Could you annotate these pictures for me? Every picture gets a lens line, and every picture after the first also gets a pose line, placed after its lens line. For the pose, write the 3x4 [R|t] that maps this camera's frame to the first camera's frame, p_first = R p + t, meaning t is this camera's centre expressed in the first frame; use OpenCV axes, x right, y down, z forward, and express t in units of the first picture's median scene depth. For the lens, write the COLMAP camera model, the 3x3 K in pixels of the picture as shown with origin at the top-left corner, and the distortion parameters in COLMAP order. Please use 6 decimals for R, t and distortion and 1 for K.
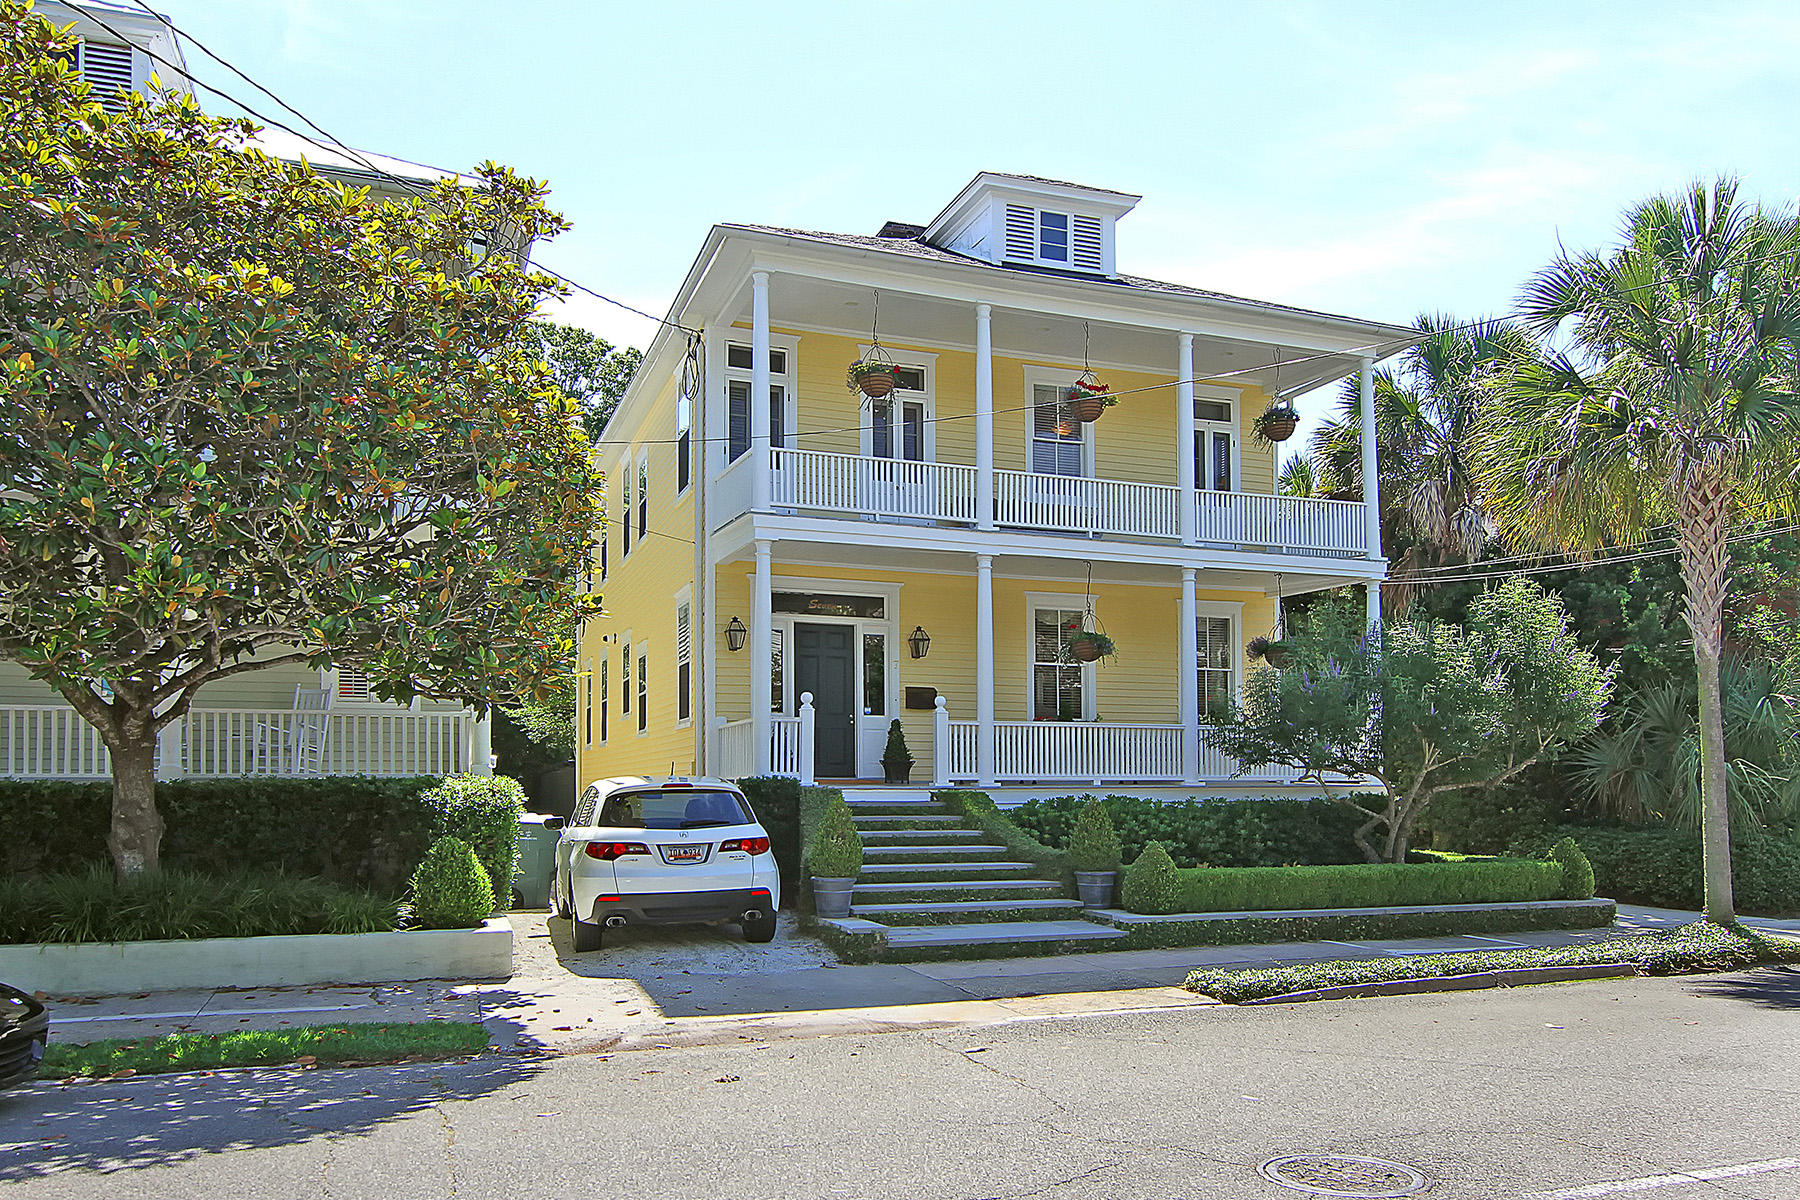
lens RADIAL K [[1329.0, 0, 900.0], [0, 1329.0, 600.0], [0, 0, 1]] dist [-0.004375, -0.005416]
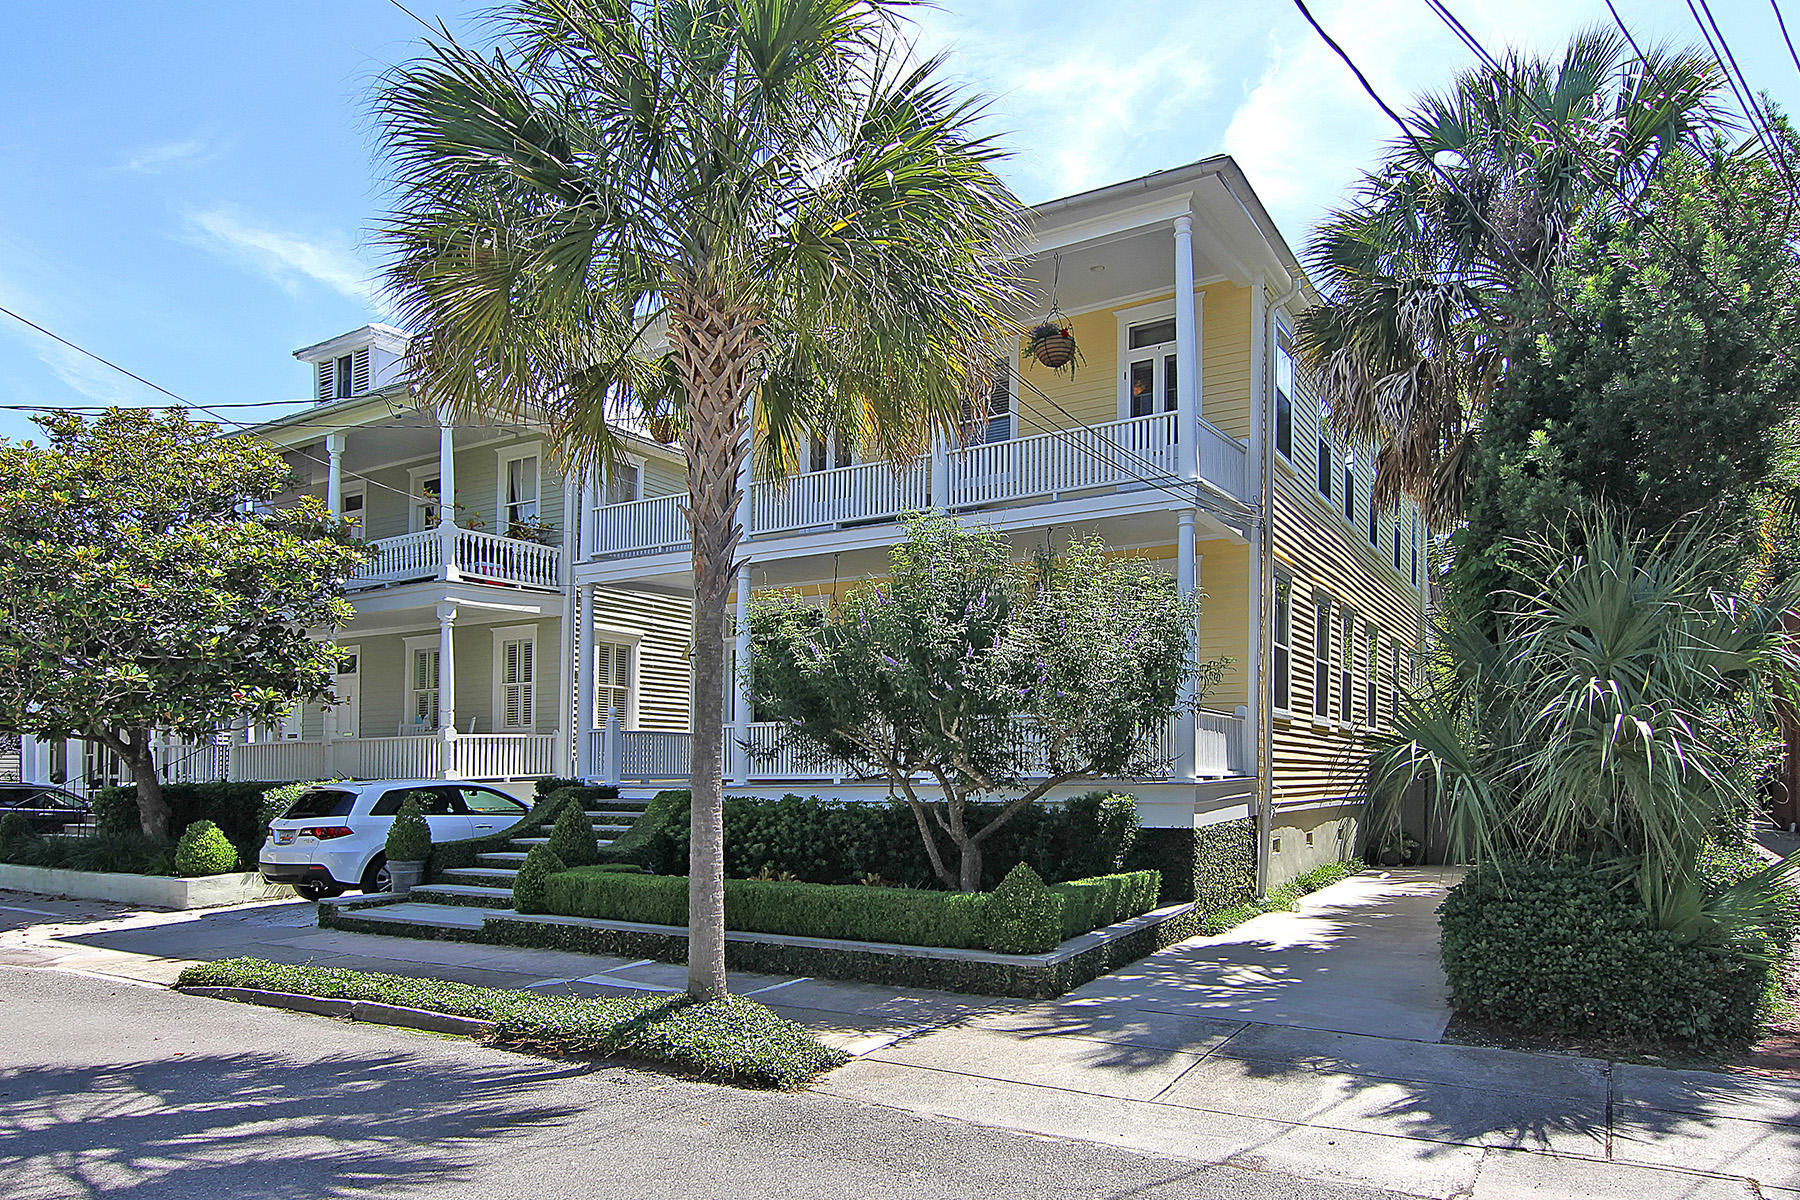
lens RADIAL K [[1163.3, 0, 904.2], [0, 1163.3, 620.7], [0, 0, 1]] dist [0.002964, 0.000246]
pose [[0.625057, -0.109322, -0.772886, 0.922643], [0.112884, 0.992395, -0.049078, 0.076241], [0.772374, -0.056570, 0.632644, 0.567450]]
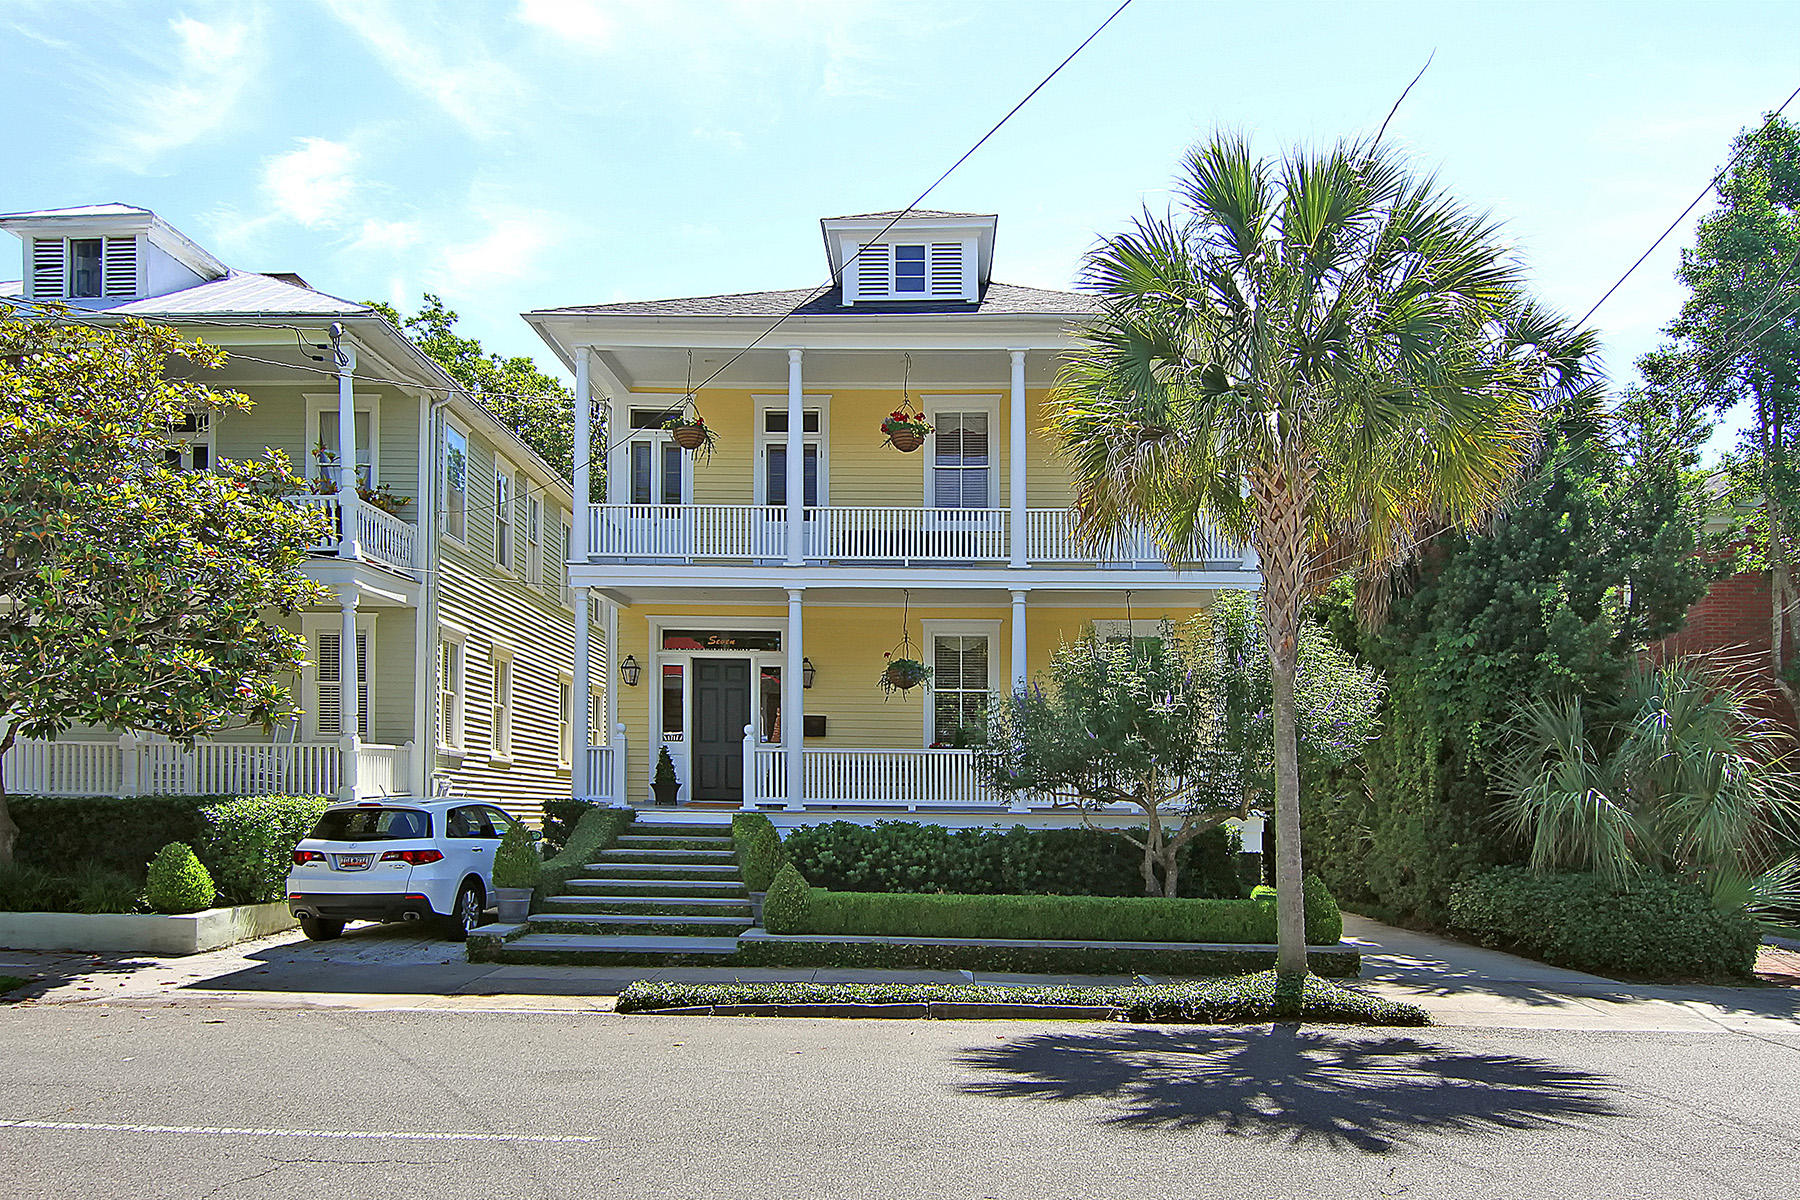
lens RADIAL K [[1349.6, 0, 896.9], [0, 1349.6, 621.3], [0, 0, 1]] dist [-0.005054, -0.011480]
pose [[0.923892, -0.041861, -0.380356, 0.580754], [0.041099, 0.999104, -0.010129, 0.005845], [0.380439, -0.006274, 0.924785, 0.052267]]
